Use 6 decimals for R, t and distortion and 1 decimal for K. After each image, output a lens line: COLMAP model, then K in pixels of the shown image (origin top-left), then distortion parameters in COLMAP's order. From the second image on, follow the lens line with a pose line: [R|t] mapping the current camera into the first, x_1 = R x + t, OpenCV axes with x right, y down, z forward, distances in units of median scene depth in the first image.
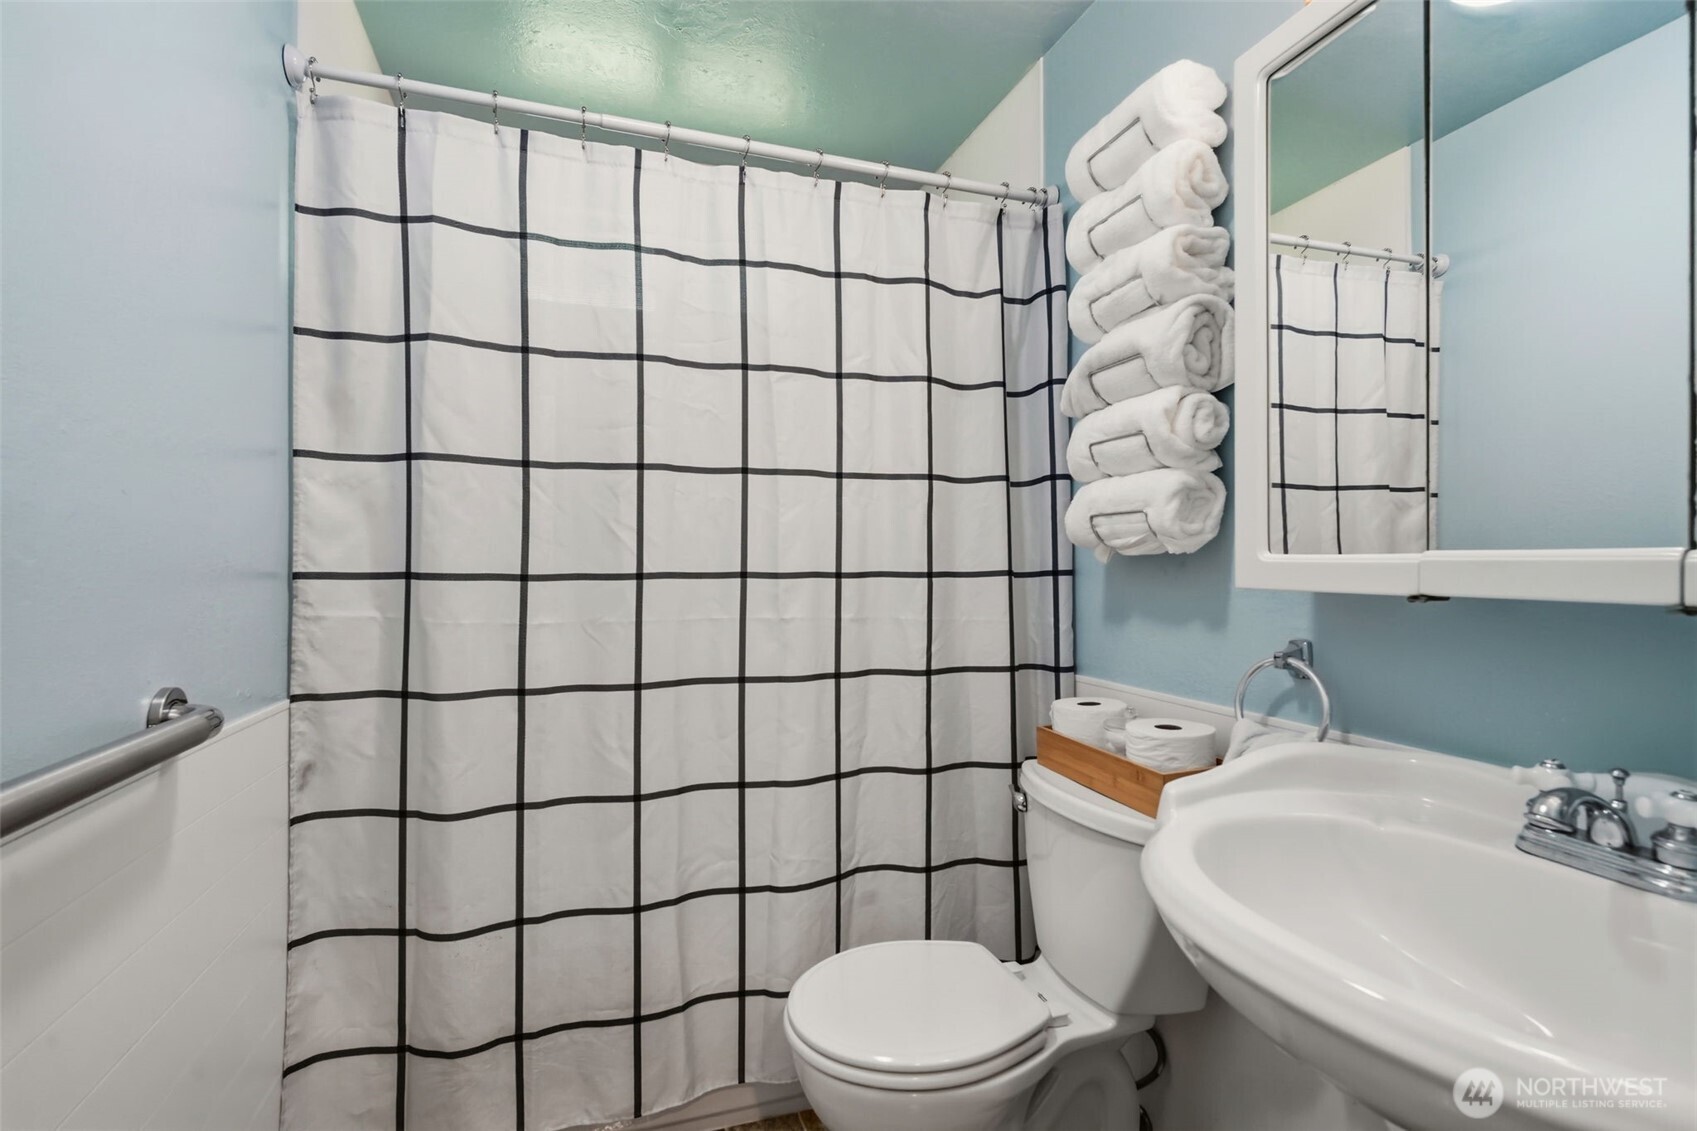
lens RADIAL K [[795.6, 0, 848.5], [0, 795.6, 565.5], [0, 0, 1]] dist [-0.003368, -0.001663]
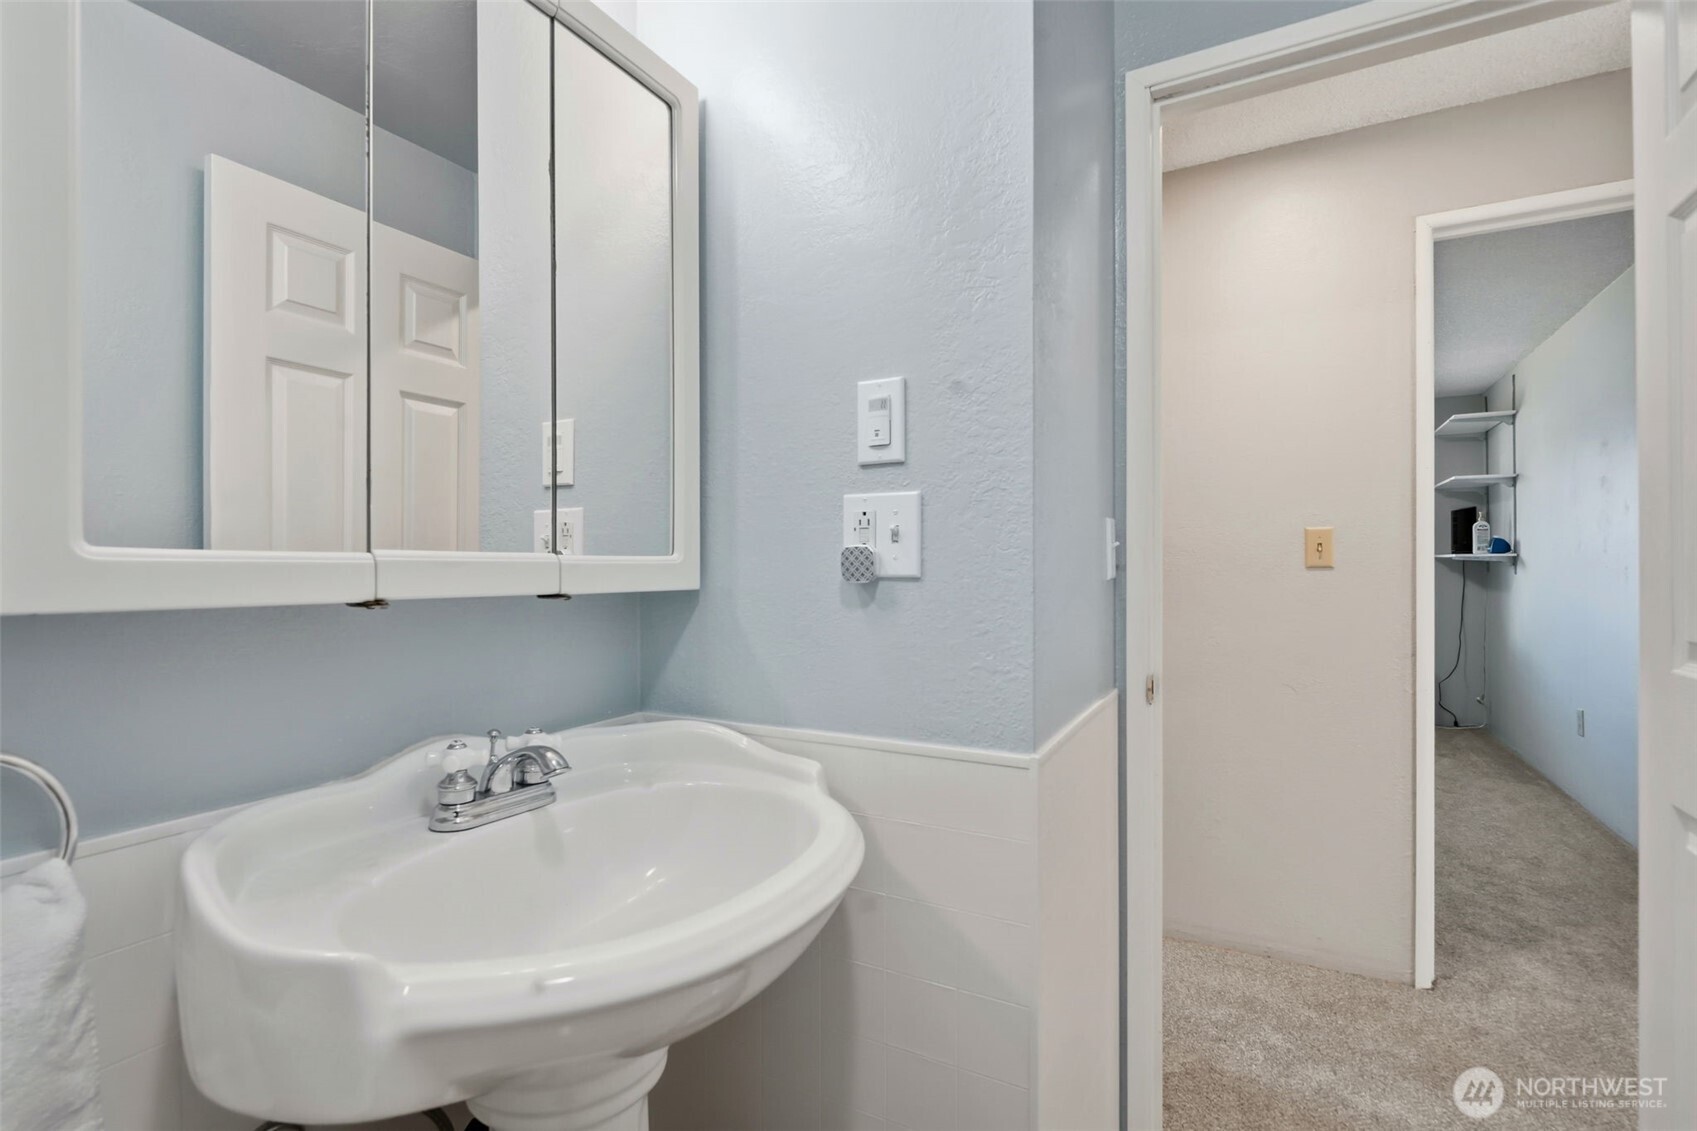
lens RADIAL K [[795.6, 0, 848.5], [0, 795.6, 565.5], [0, 0, 1]] dist [-0.003368, -0.001663]
pose [[-0.676991, 0.000869, 0.735990, -0.311184], [0.003184, 0.999993, 0.001749, 0.000560], [-0.735984, 0.003527, -0.676990, 1.403397]]
